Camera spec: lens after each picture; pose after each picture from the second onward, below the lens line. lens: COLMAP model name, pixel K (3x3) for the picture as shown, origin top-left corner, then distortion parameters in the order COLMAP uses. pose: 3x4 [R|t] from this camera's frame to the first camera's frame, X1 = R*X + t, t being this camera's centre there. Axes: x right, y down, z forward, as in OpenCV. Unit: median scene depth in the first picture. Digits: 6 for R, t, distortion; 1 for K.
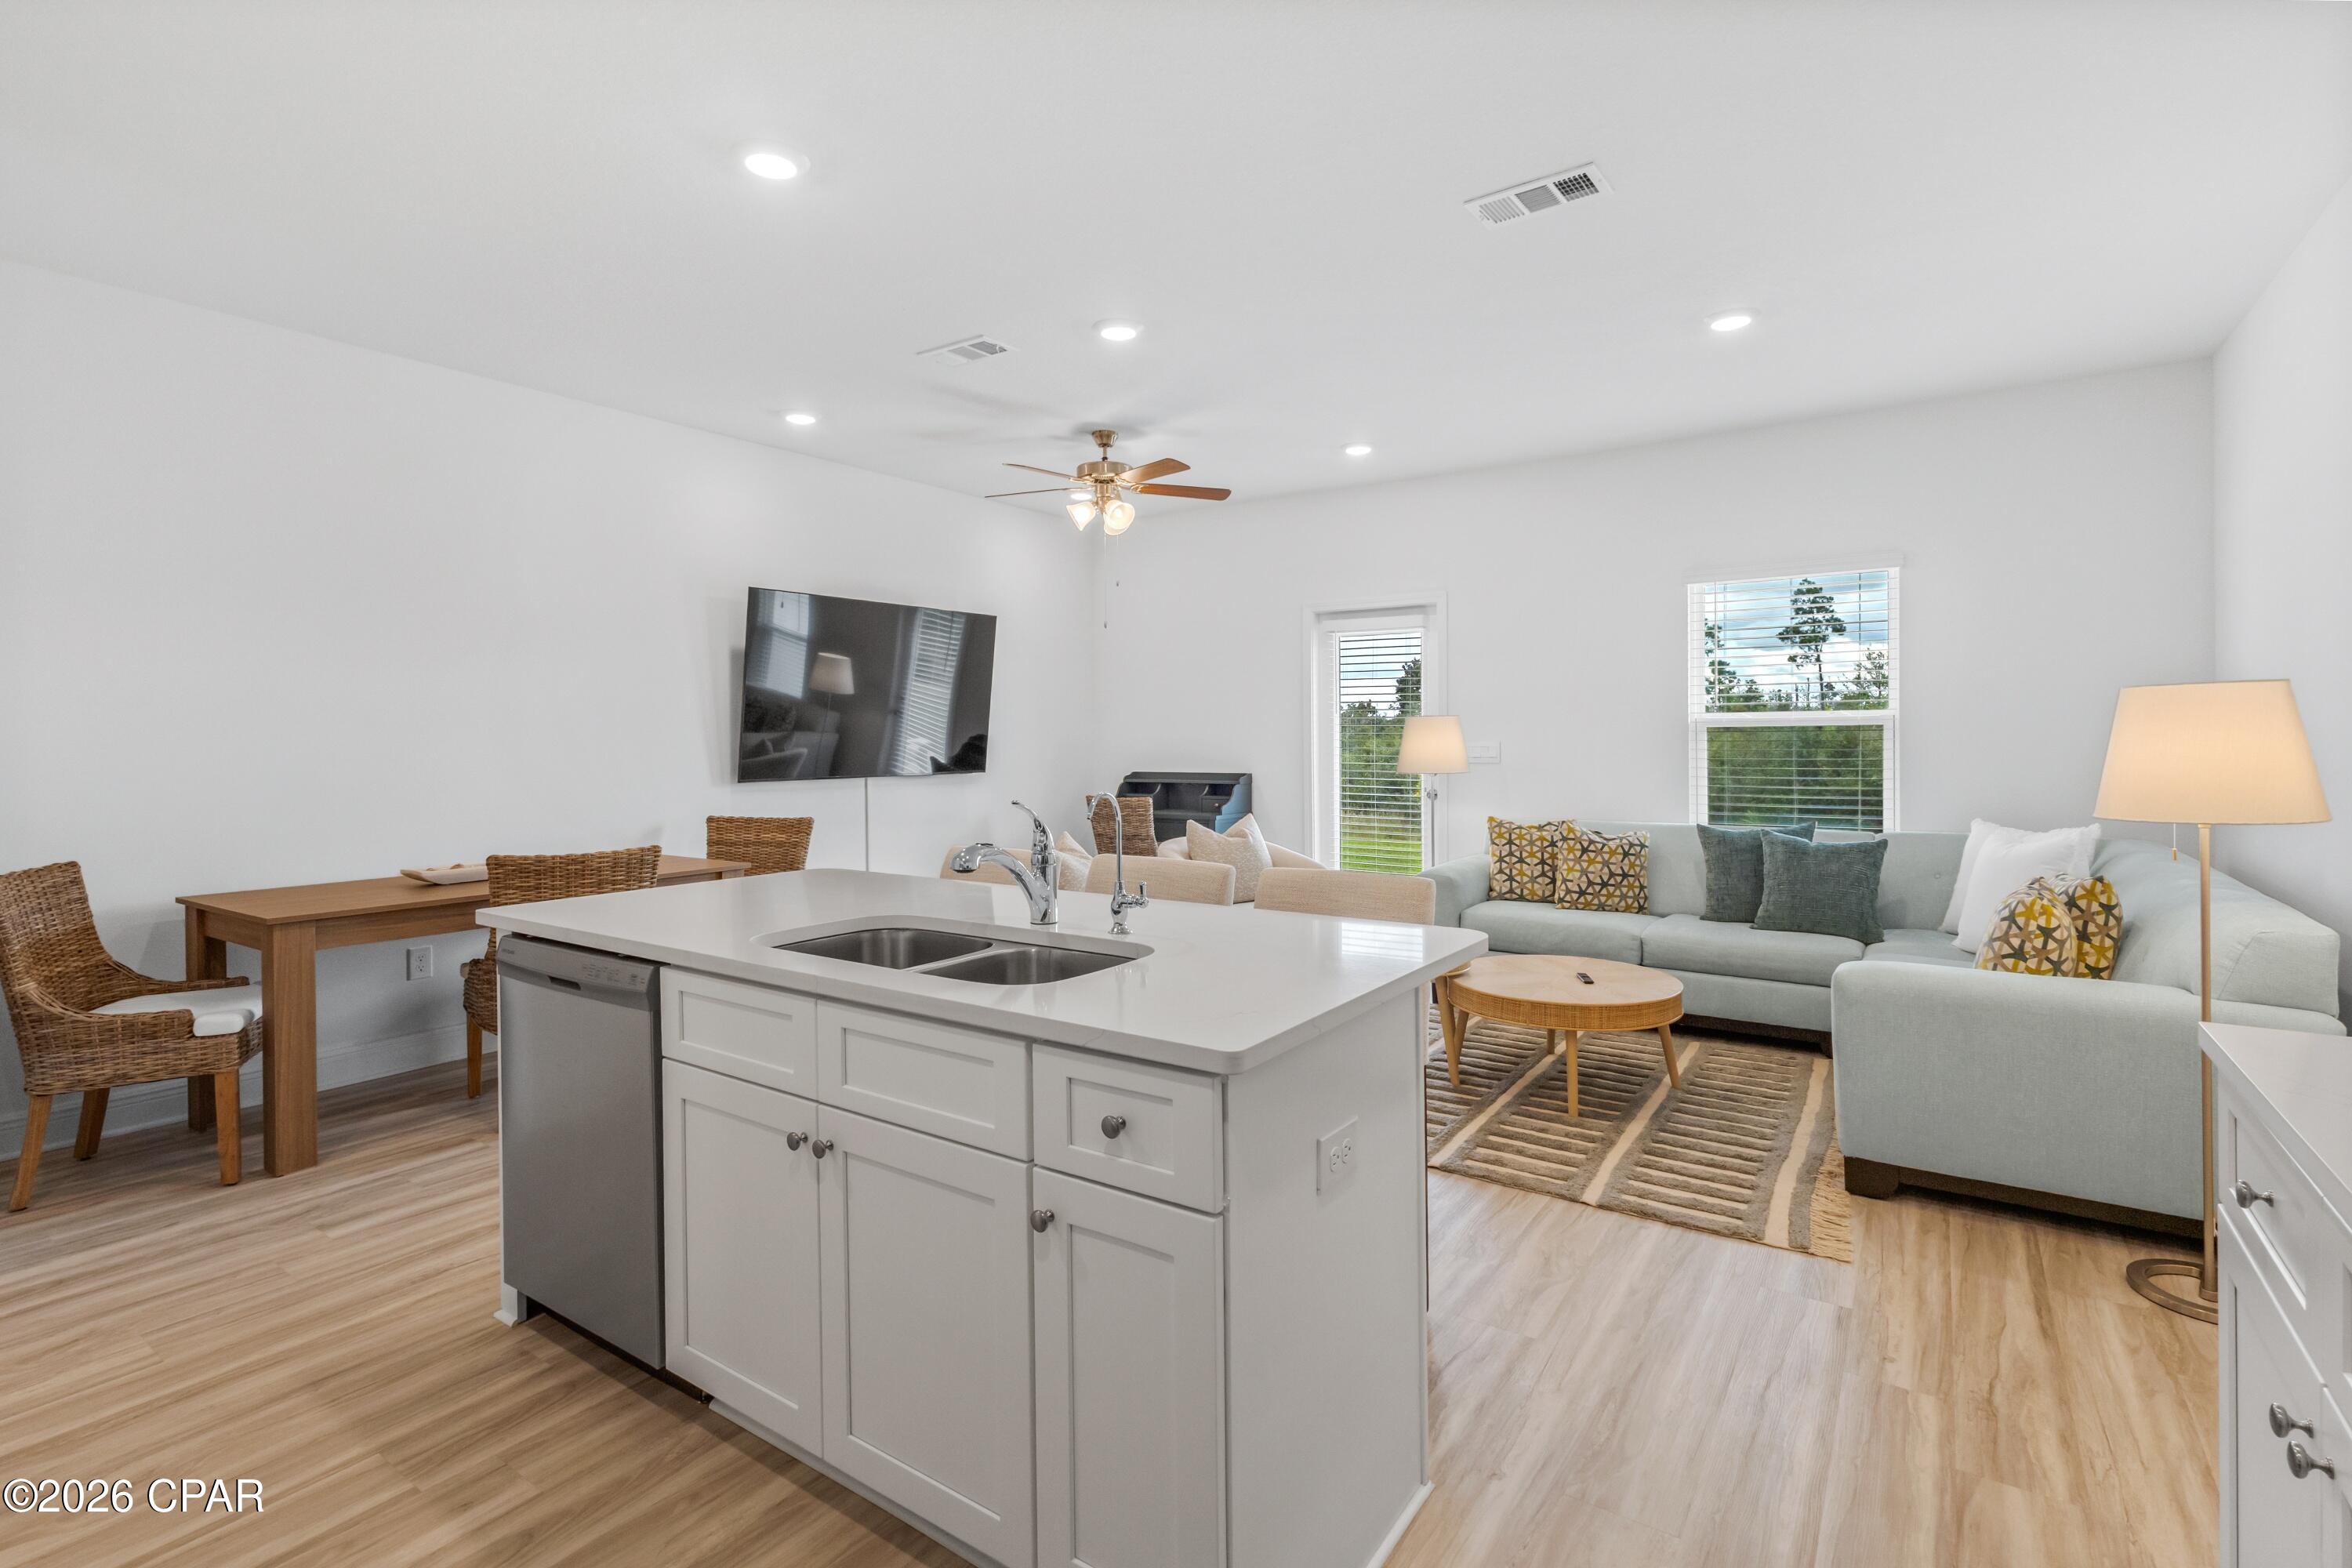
lens RADIAL K [[1110.9, 0, 1164.4], [0, 1110.9, 746.6], [0, 0, 1]] dist [-0.004140, 0.004418]
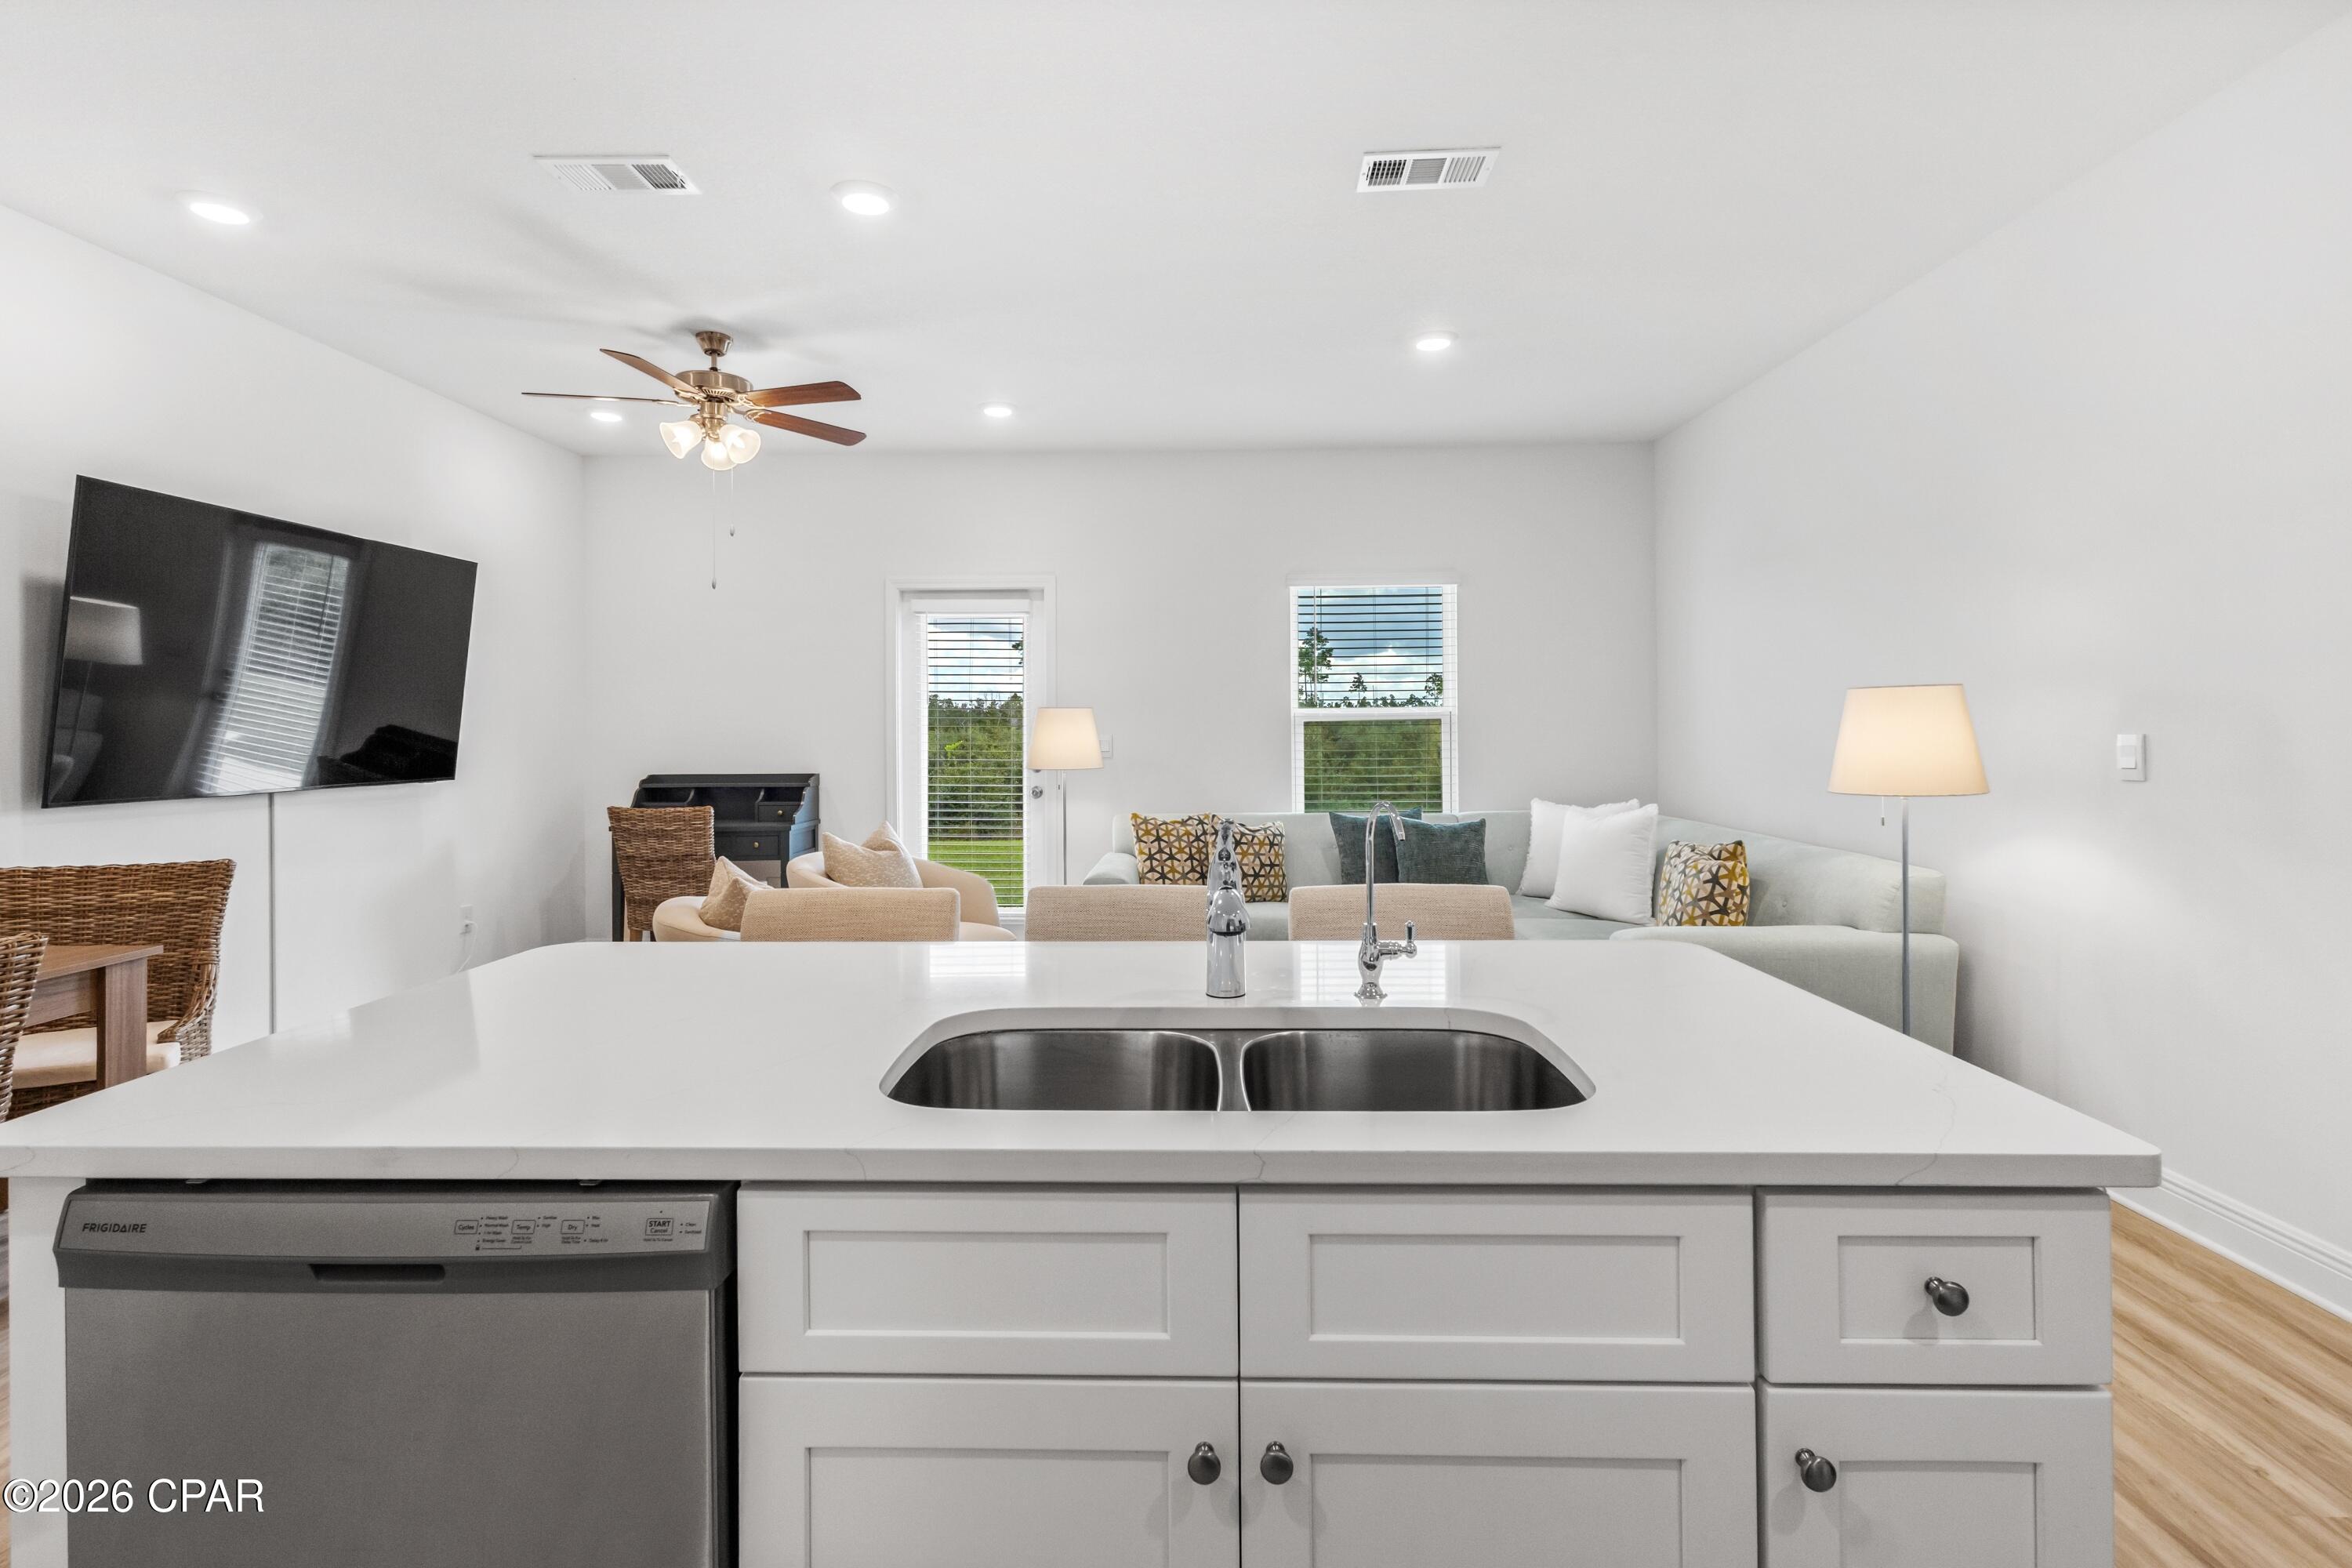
lens RADIAL K [[1110.9, 0, 1181.9], [0, 1110.9, 725.6], [0, 0, 1]] dist [-0.004140, 0.004418]
pose [[0.830910, 0.002909, 0.556400, -0.225117], [0.005618, 0.999892, -0.013617, 0.000573], [-0.556379, 0.014440, 0.830803, 0.192726]]
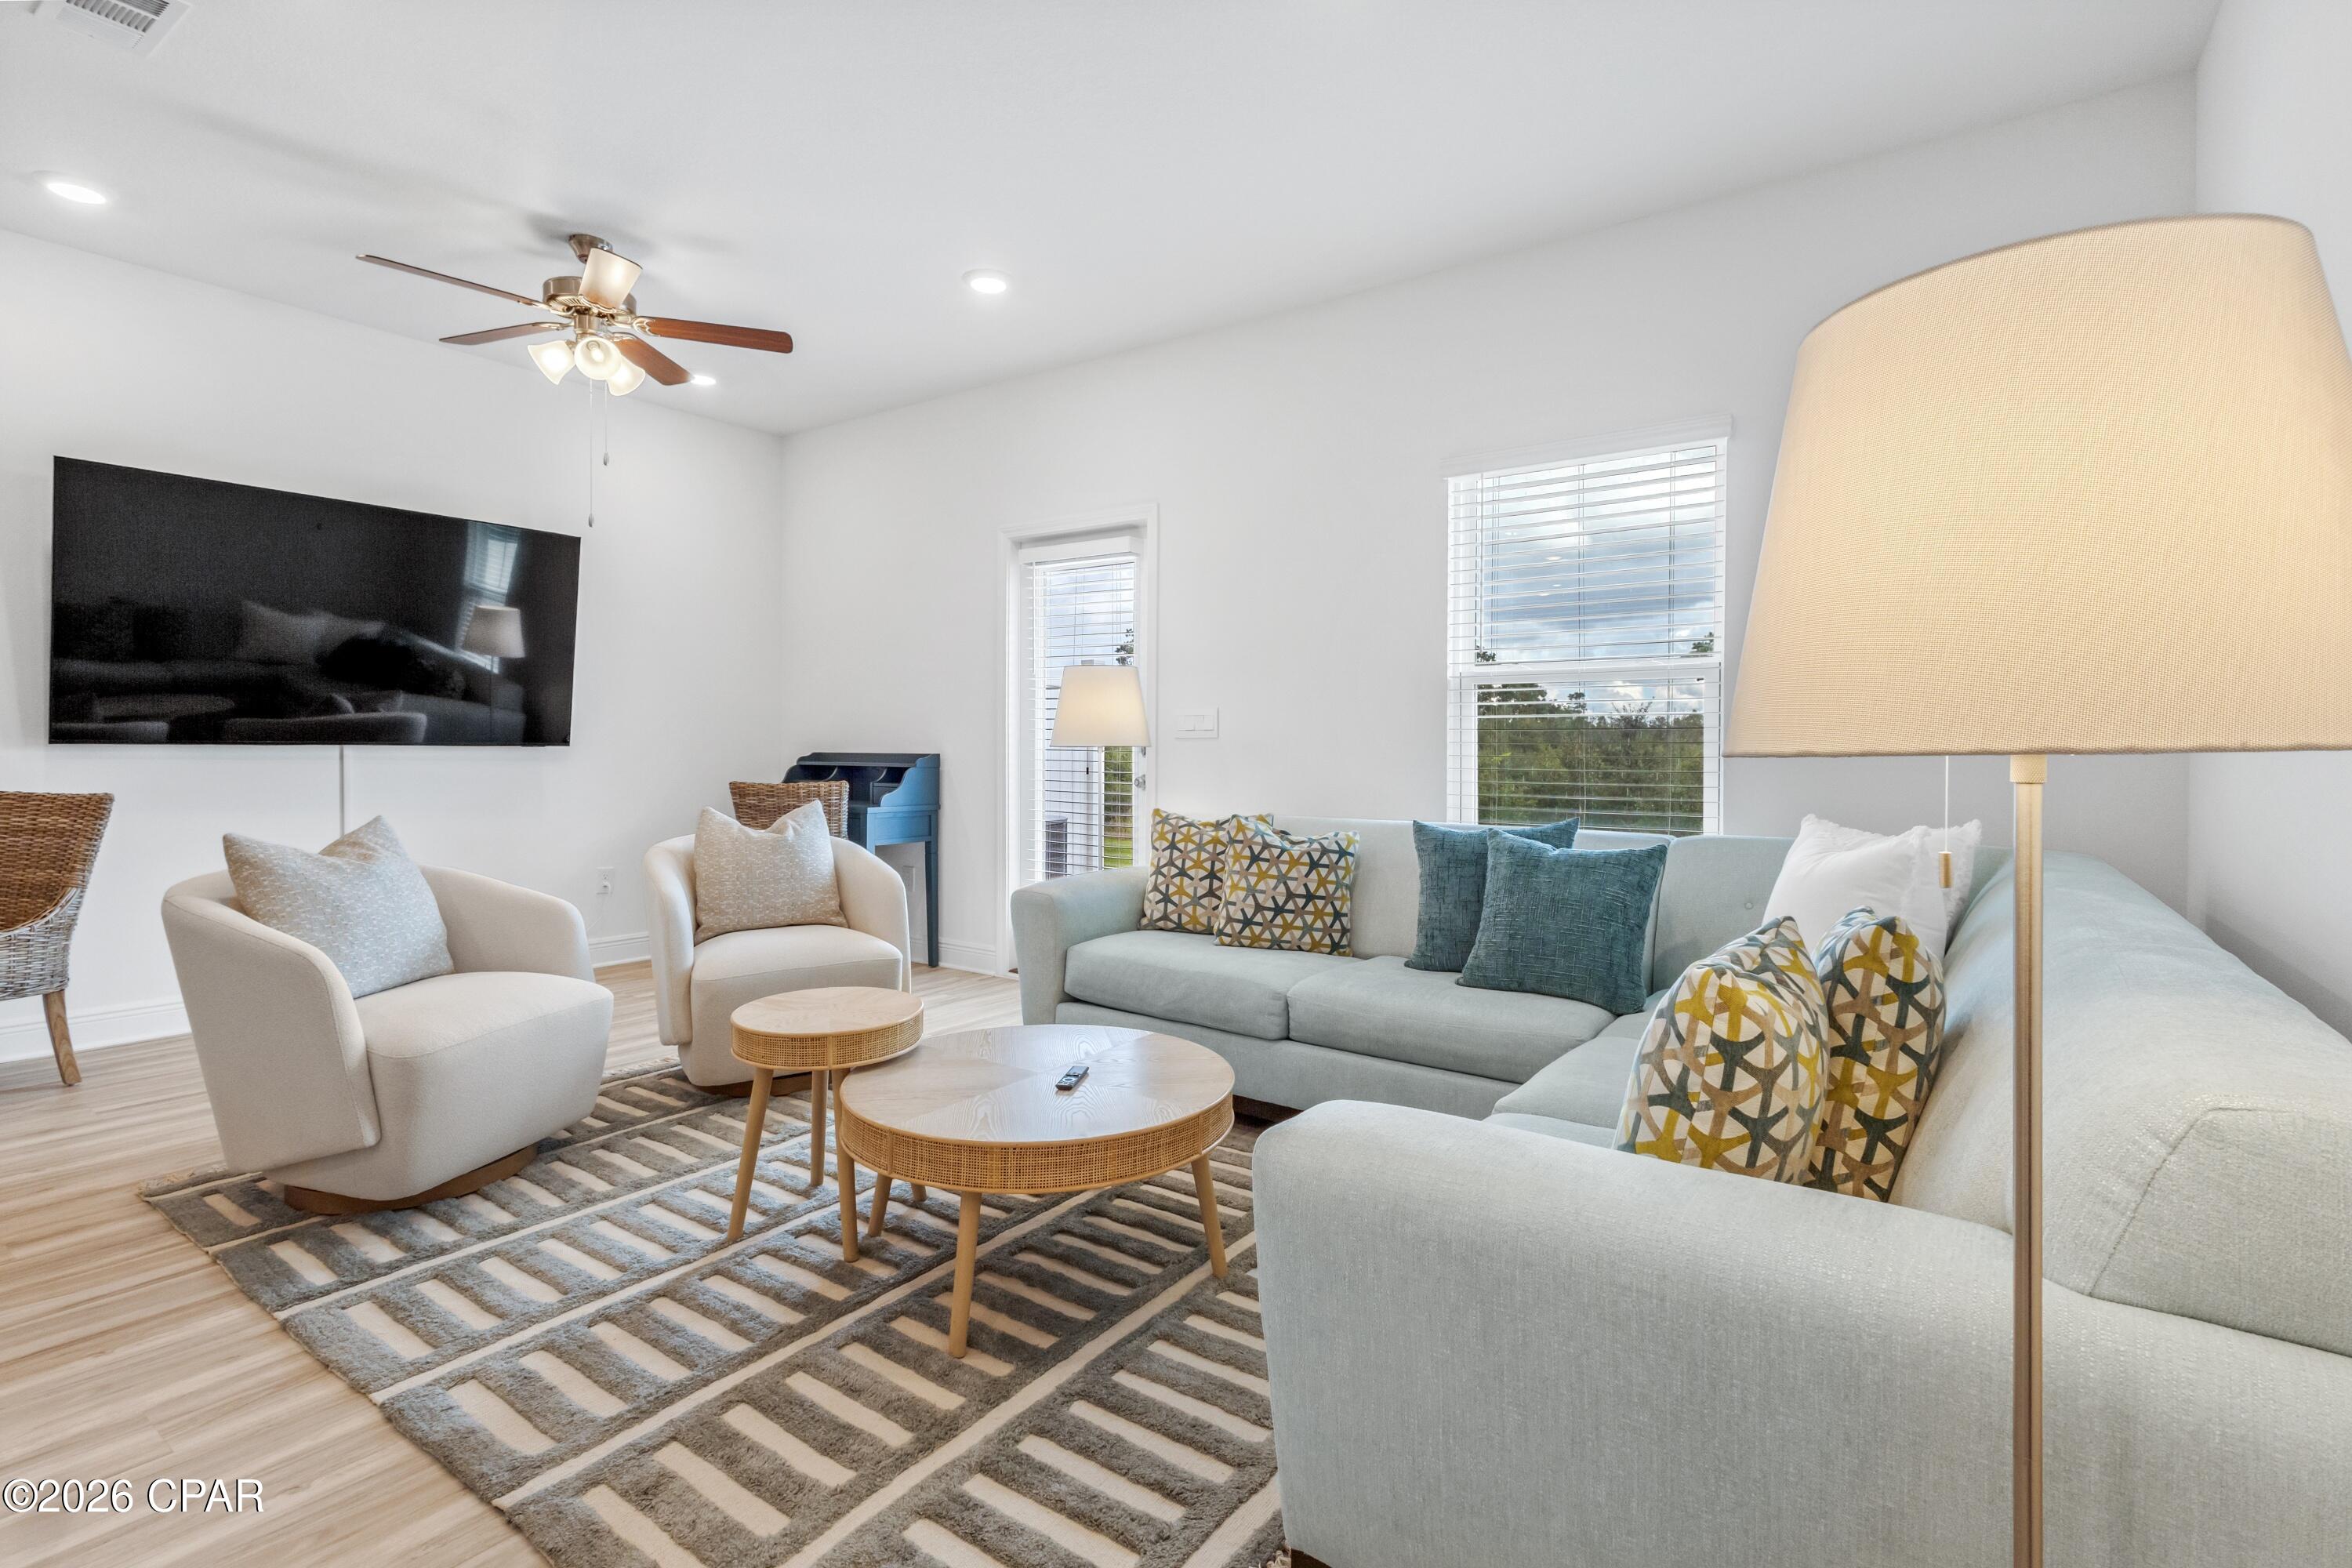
lens RADIAL K [[1110.9, 0, 1184.9], [0, 1110.9, 755.4], [0, 0, 1]] dist [-0.004140, 0.004418]
pose [[0.999907, 0.013560, -0.001193, 0.339376], [-0.013562, 0.999906, -0.001853, 0.033554], [0.001168, 0.001869, 0.999998, 0.333903]]
